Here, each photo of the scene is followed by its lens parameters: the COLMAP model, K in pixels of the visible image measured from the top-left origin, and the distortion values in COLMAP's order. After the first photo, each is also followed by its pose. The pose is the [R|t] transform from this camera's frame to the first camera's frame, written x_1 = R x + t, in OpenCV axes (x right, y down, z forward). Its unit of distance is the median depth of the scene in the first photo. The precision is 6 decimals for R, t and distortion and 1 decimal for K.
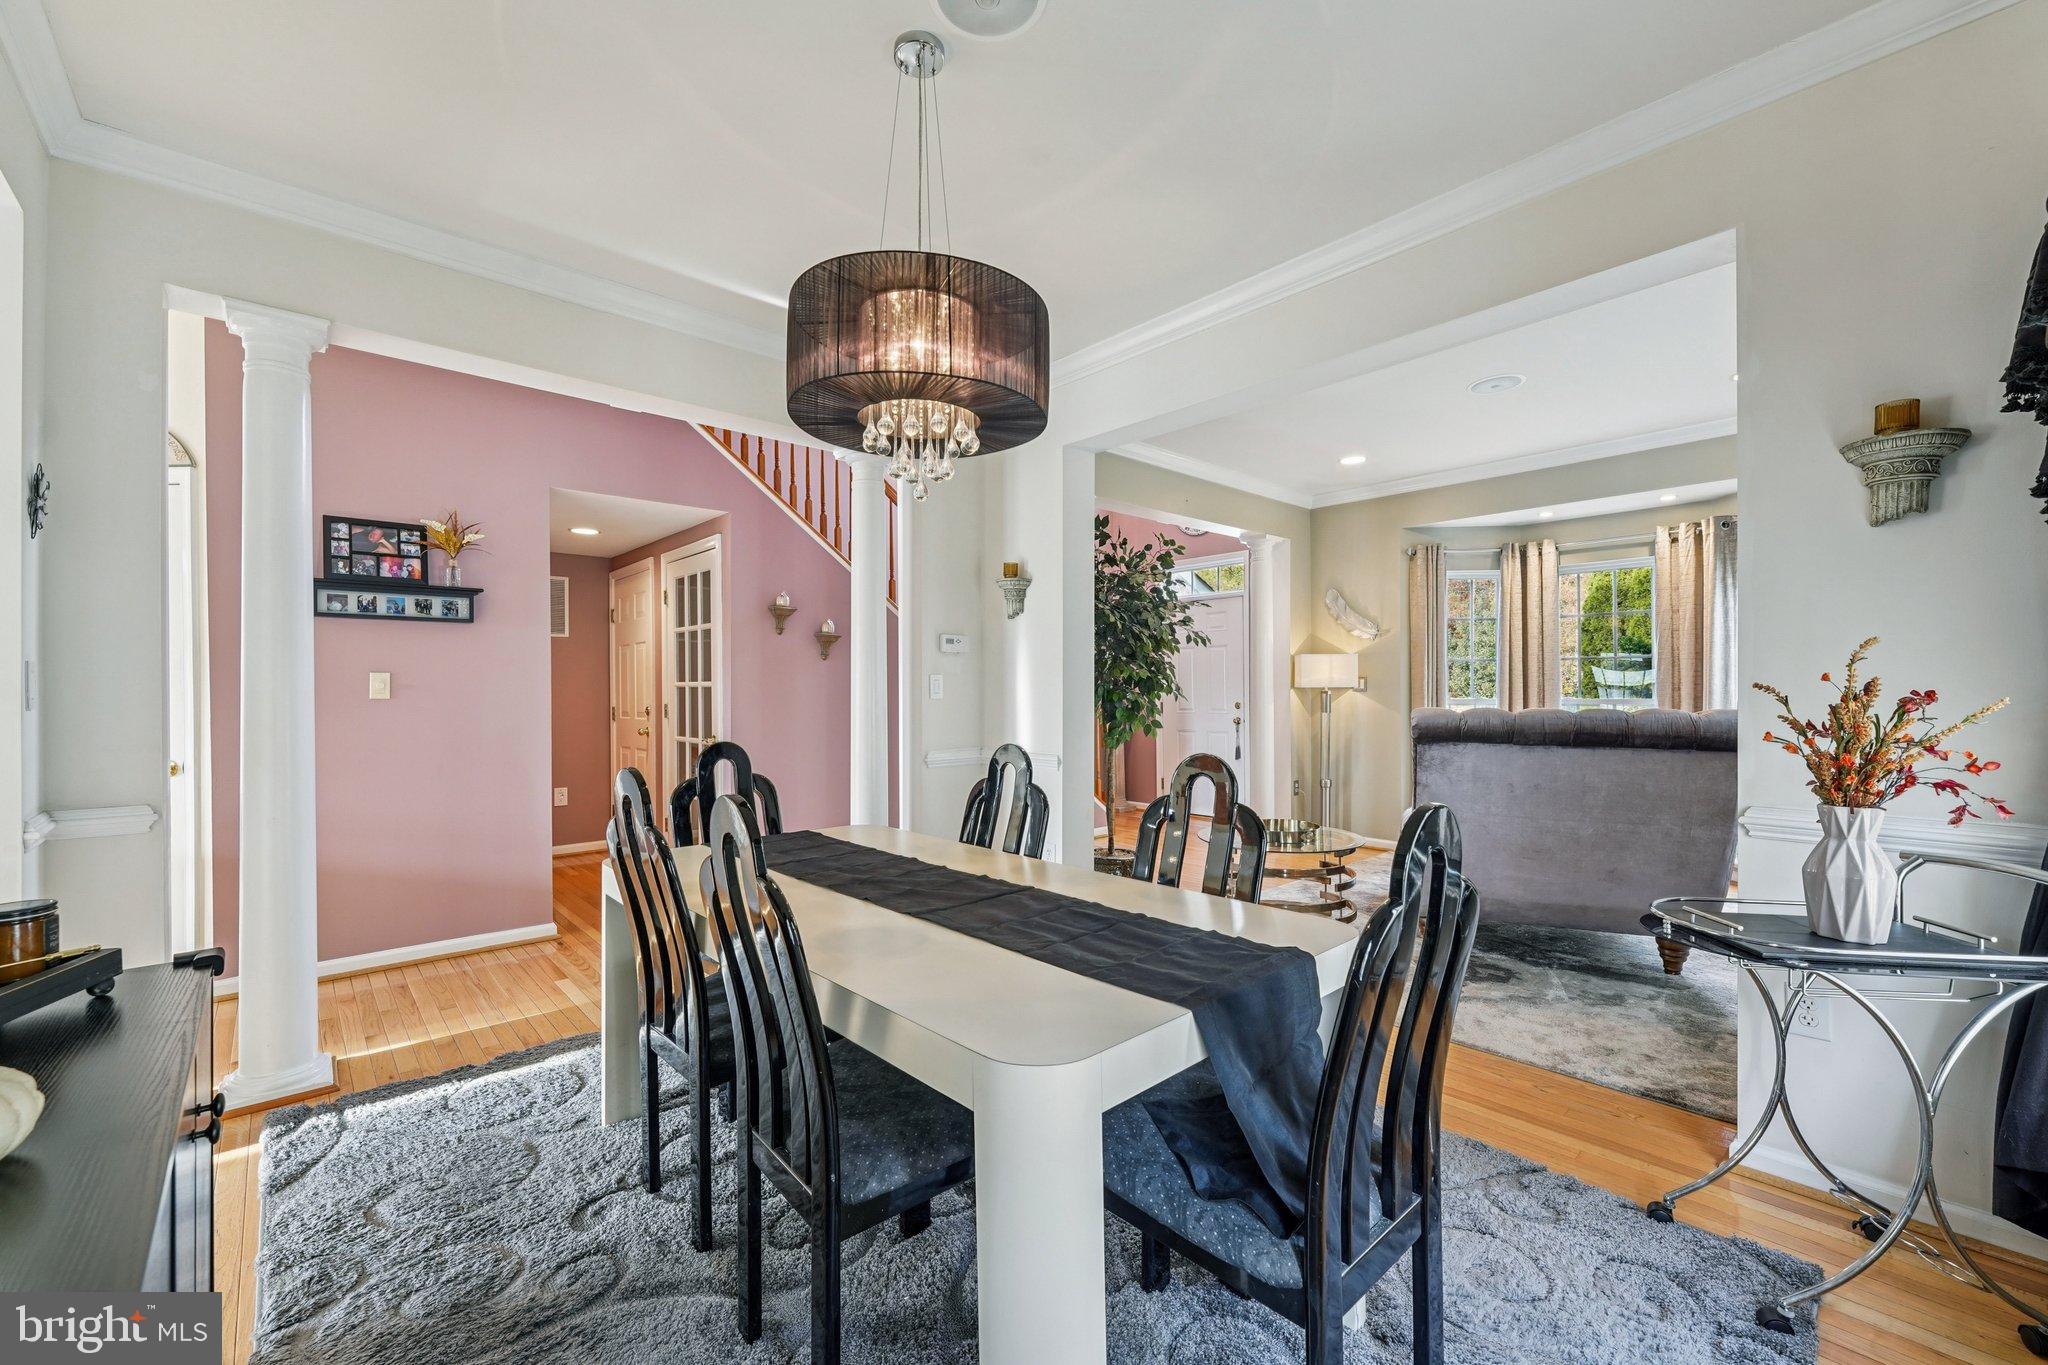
lens RADIAL K [[830.2, 0, 1022.3], [0, 830.2, 691.3], [0, 0, 1]] dist [-0.006235, -0.000126]
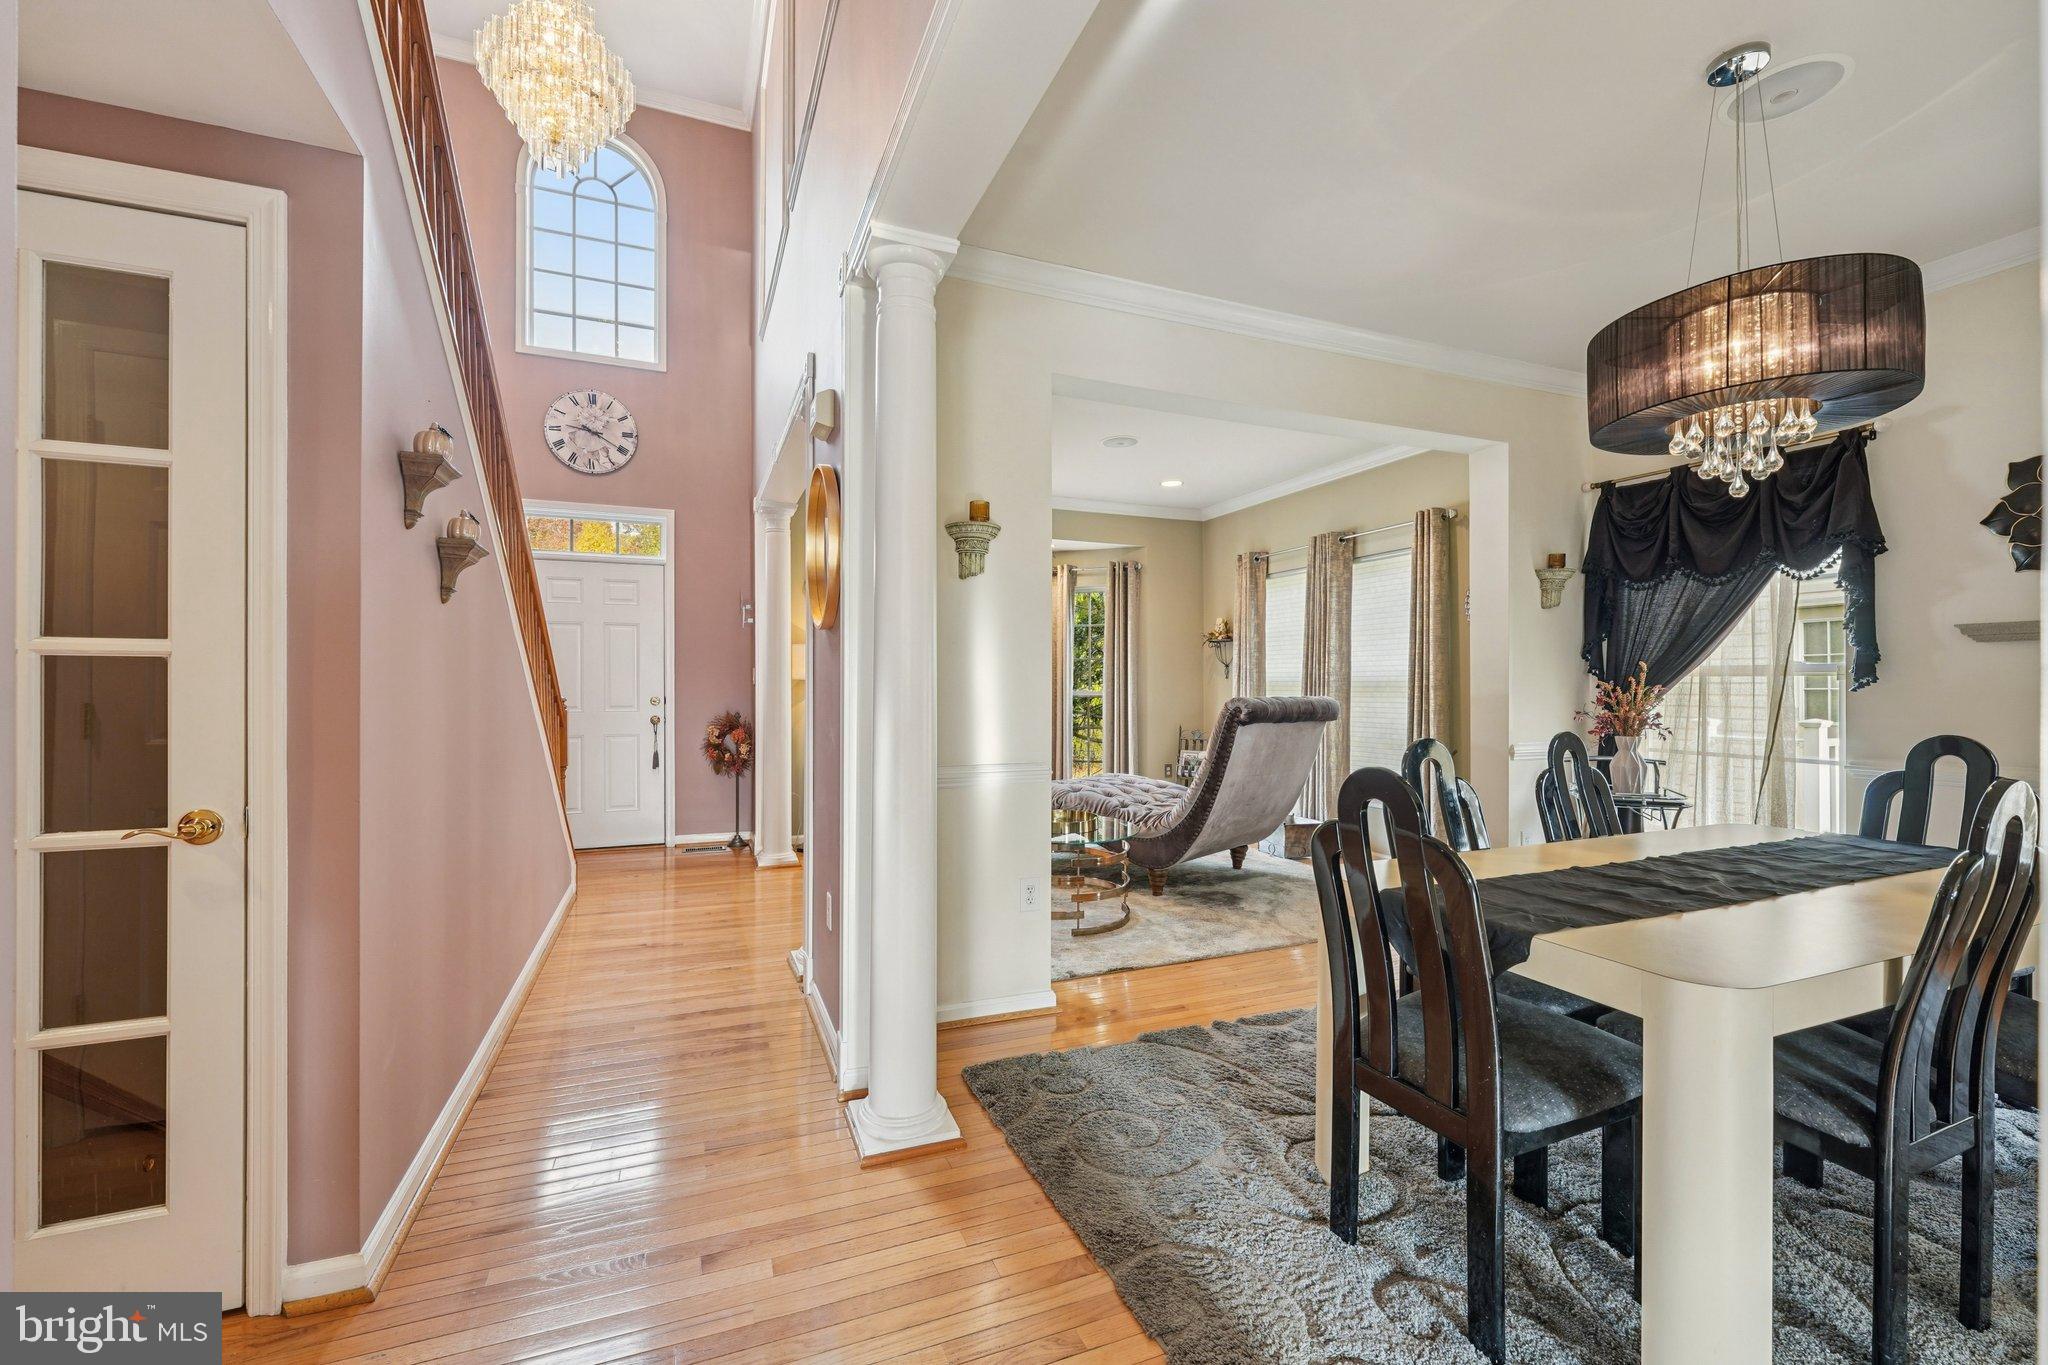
lens RADIAL K [[830.2, 0, 1022.3], [0, 830.2, 691.3], [0, 0, 1]] dist [-0.006235, -0.000126]
pose [[0.343543, -0.003267, 0.939131, -0.463929], [-0.004910, 0.999974, 0.005275, 0.001987], [-0.939124, -0.006423, 0.343518, 0.487851]]
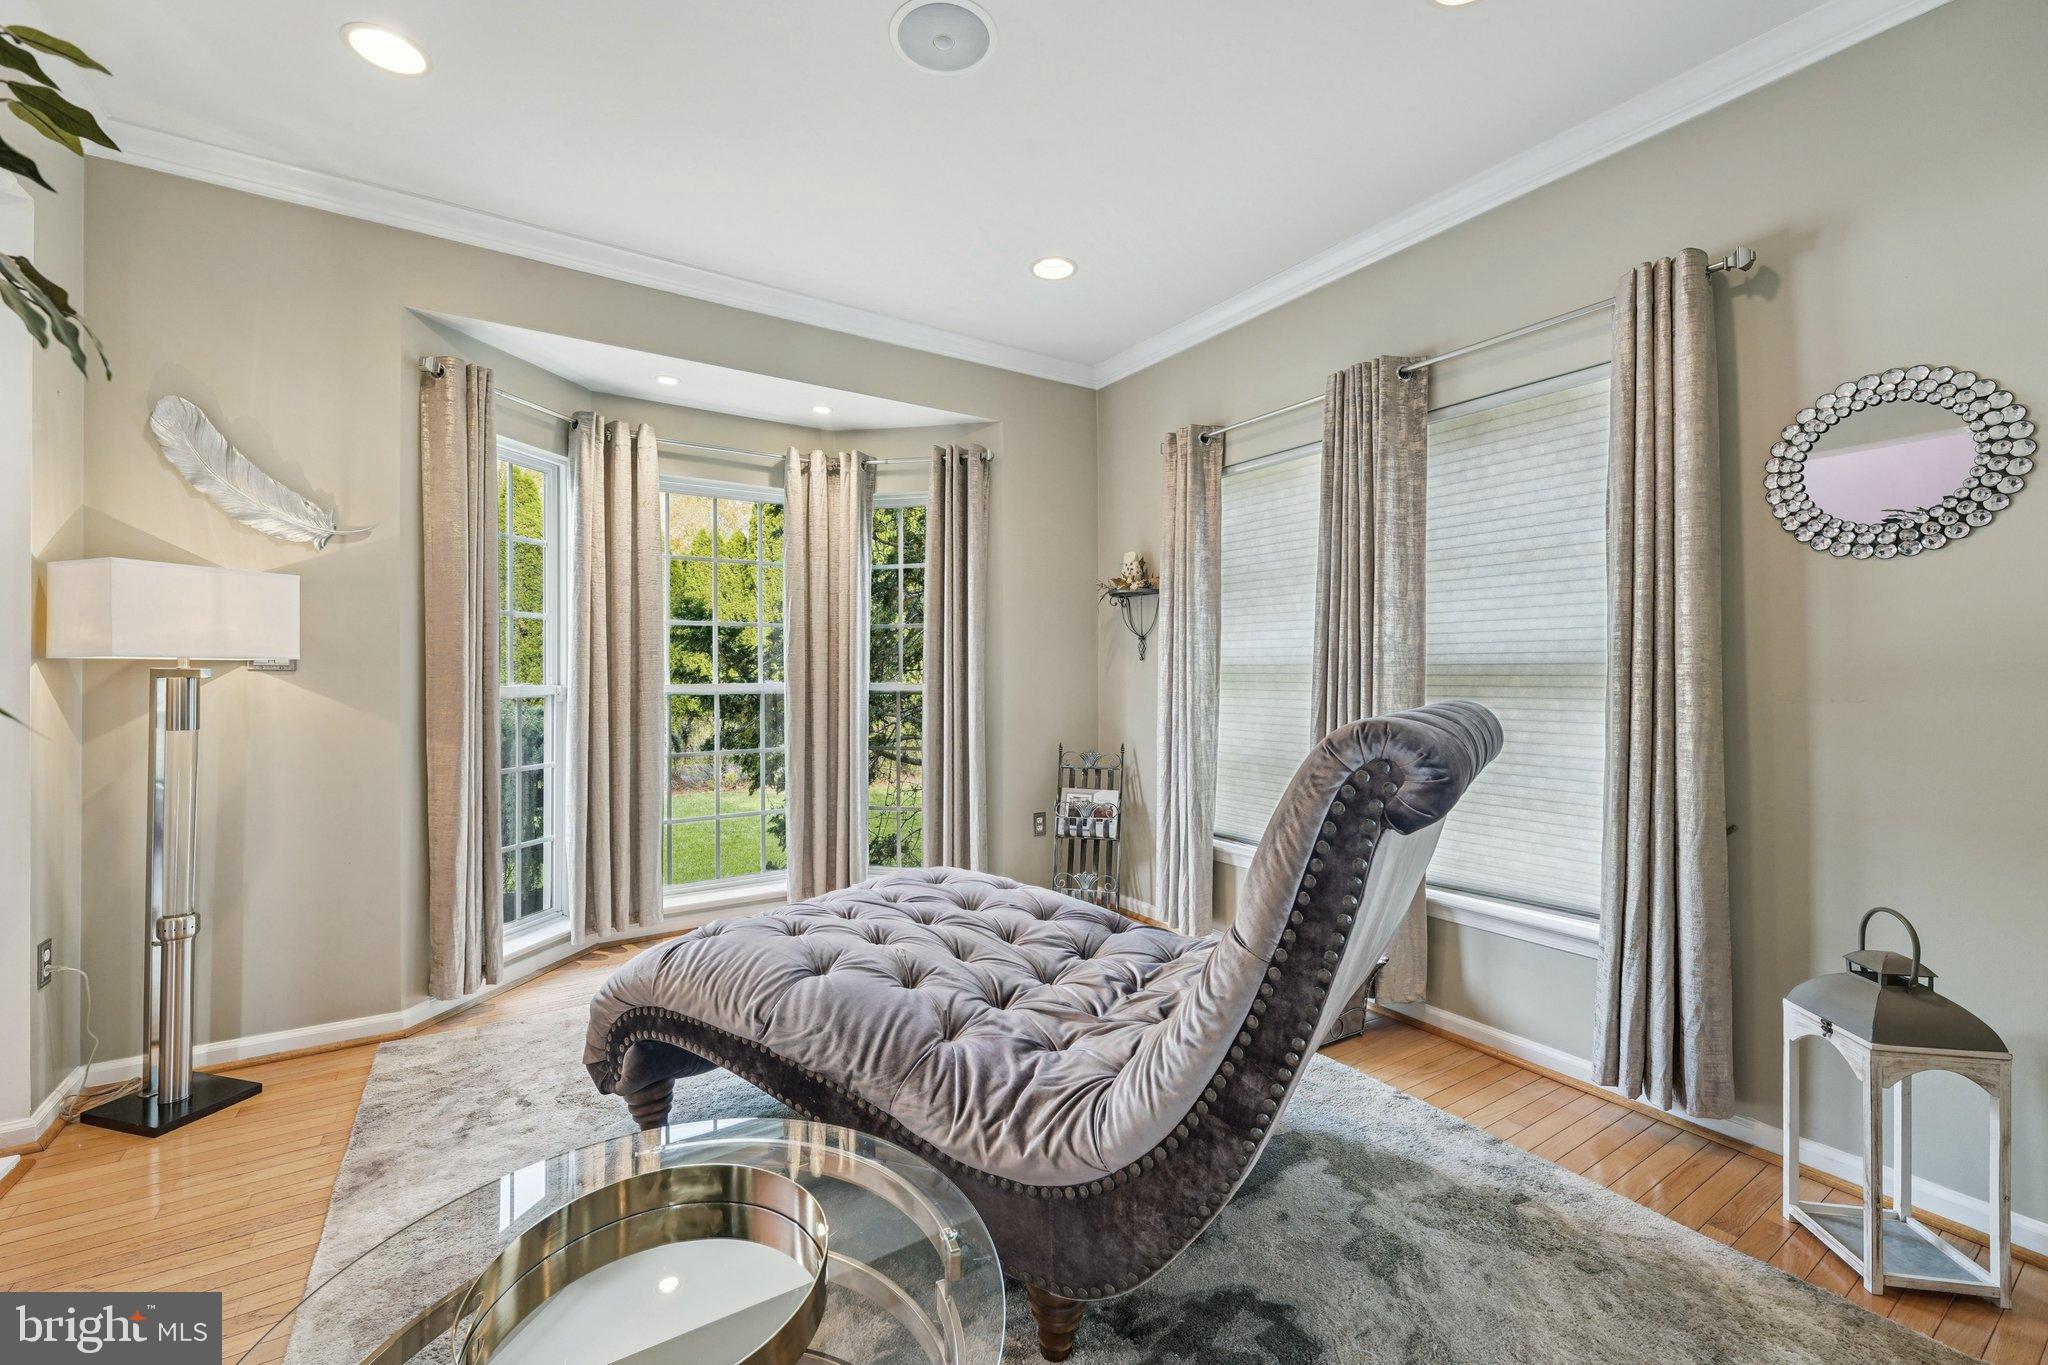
lens RADIAL K [[830.8, 0, 1023.6], [0, 830.8, 675.4], [0, 0, 1]] dist [-0.001560, -0.000151]
pose [[0.161354, -0.000447, 0.986896, 0.071721], [-0.003514, 0.999993, 0.001027, 0.000017], [-0.986890, -0.003633, 0.161352, 0.606756]]
